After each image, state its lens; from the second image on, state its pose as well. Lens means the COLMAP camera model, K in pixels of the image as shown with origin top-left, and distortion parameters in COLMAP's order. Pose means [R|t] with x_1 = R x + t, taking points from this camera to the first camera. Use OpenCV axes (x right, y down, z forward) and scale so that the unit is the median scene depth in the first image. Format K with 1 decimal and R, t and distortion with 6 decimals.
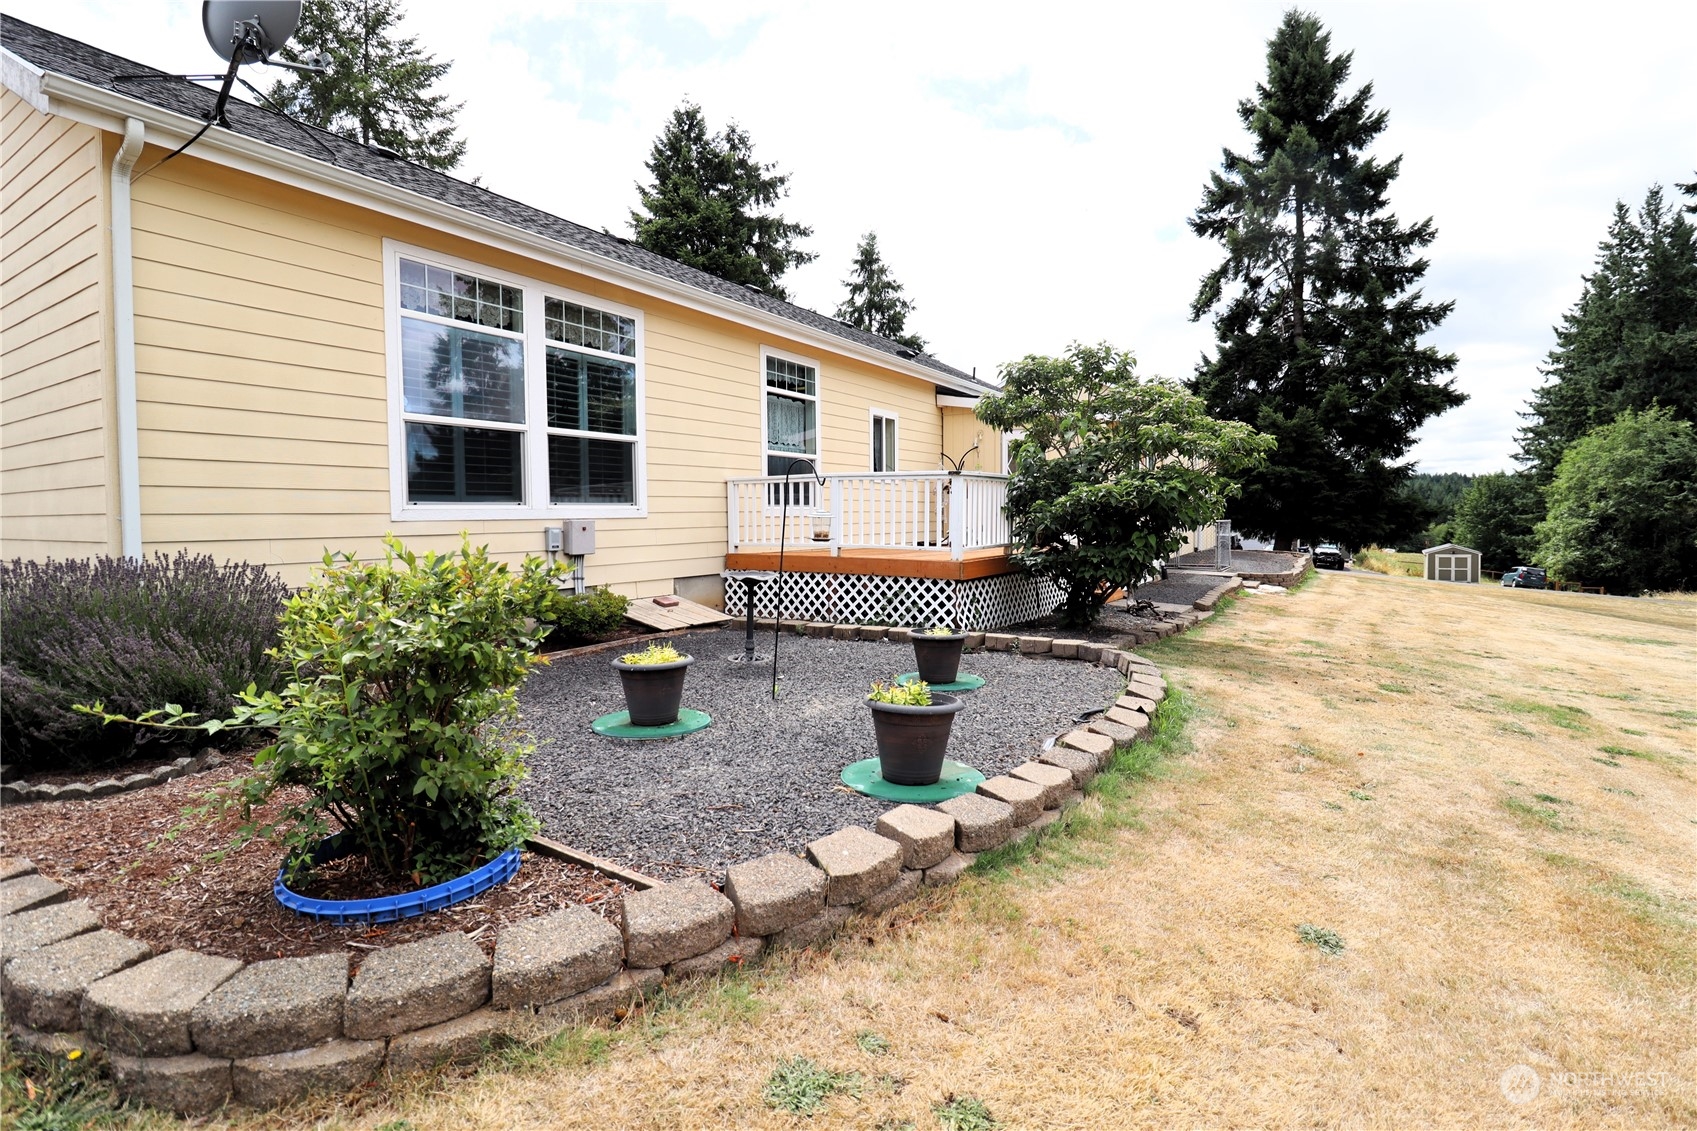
lens RADIAL K [[782.4, 0, 851.7], [0, 782.4, 550.8], [0, 0, 1]] dist [-0.001528, -0.011998]
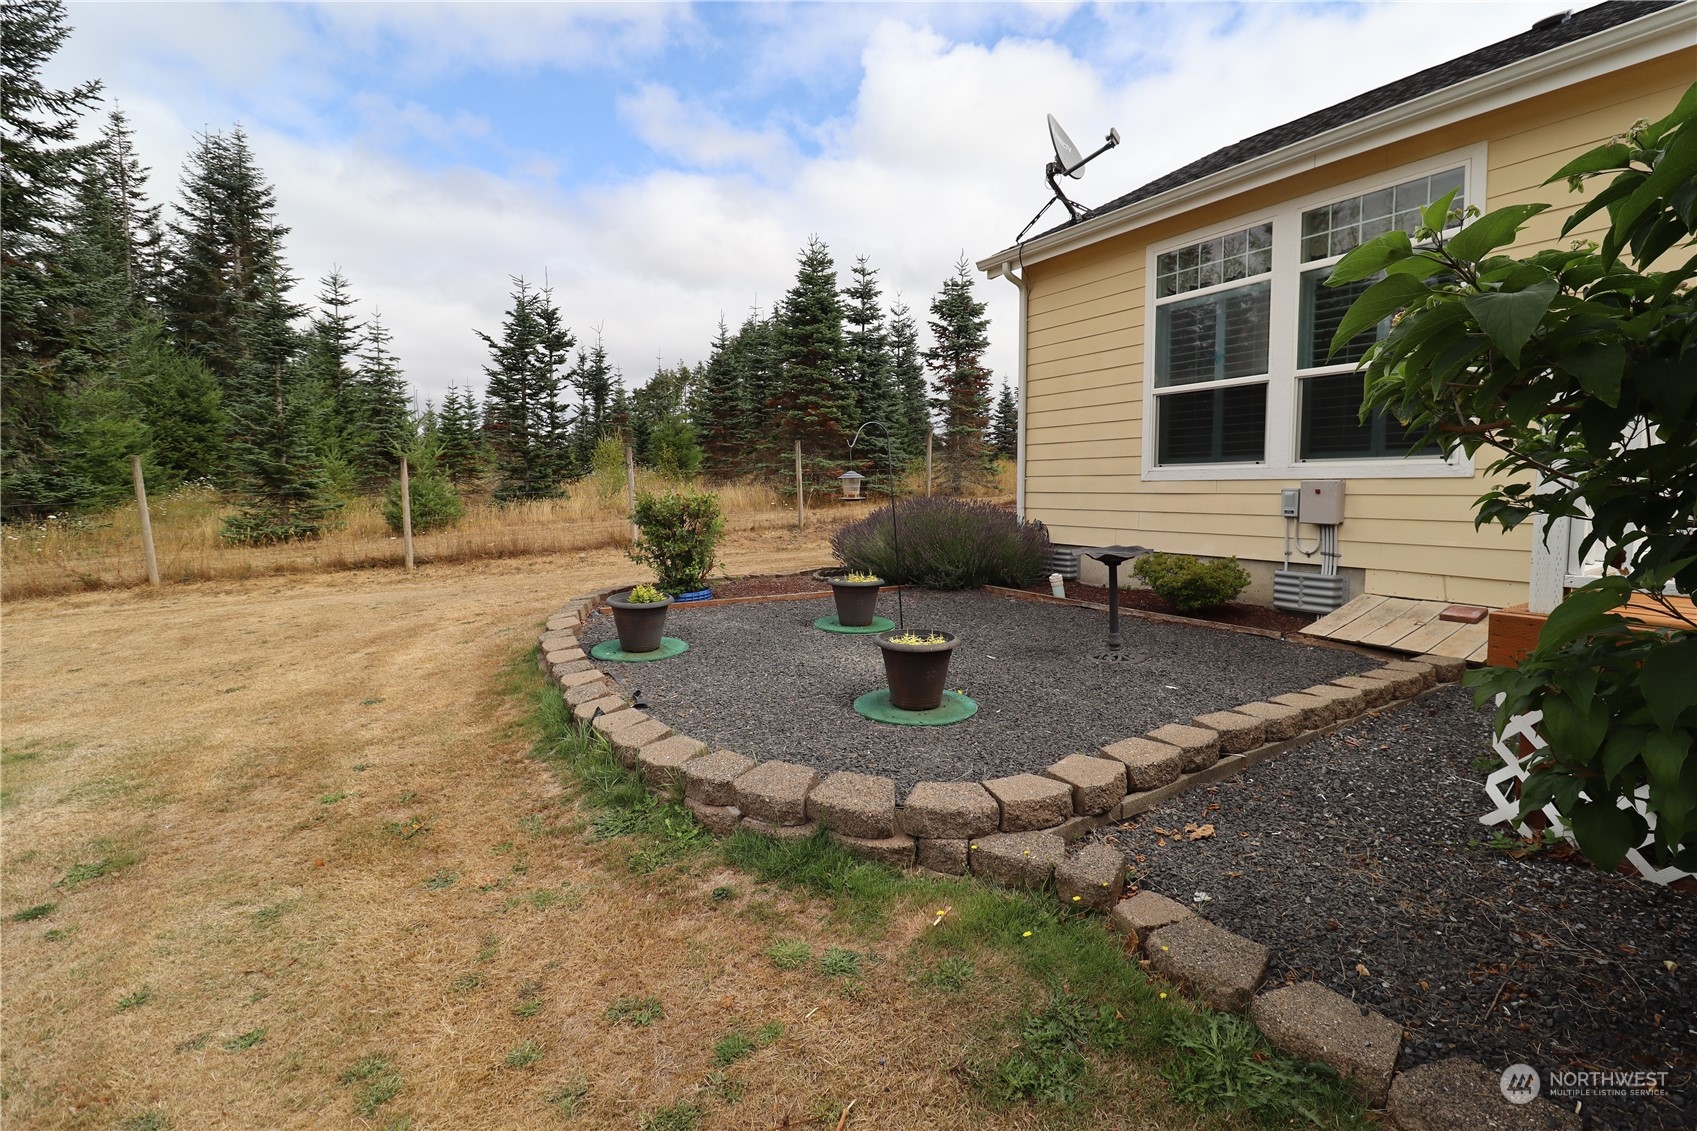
lens RADIAL K [[782.4, 0, 851.7], [0, 782.4, 550.8], [0, 0, 1]] dist [-0.001528, -0.011998]
pose [[-0.443088, 0.093861, -0.891551, 0.911618], [-0.023104, 0.992978, 0.116021, -0.077939], [0.896181, 0.072005, -0.437808, 1.452899]]
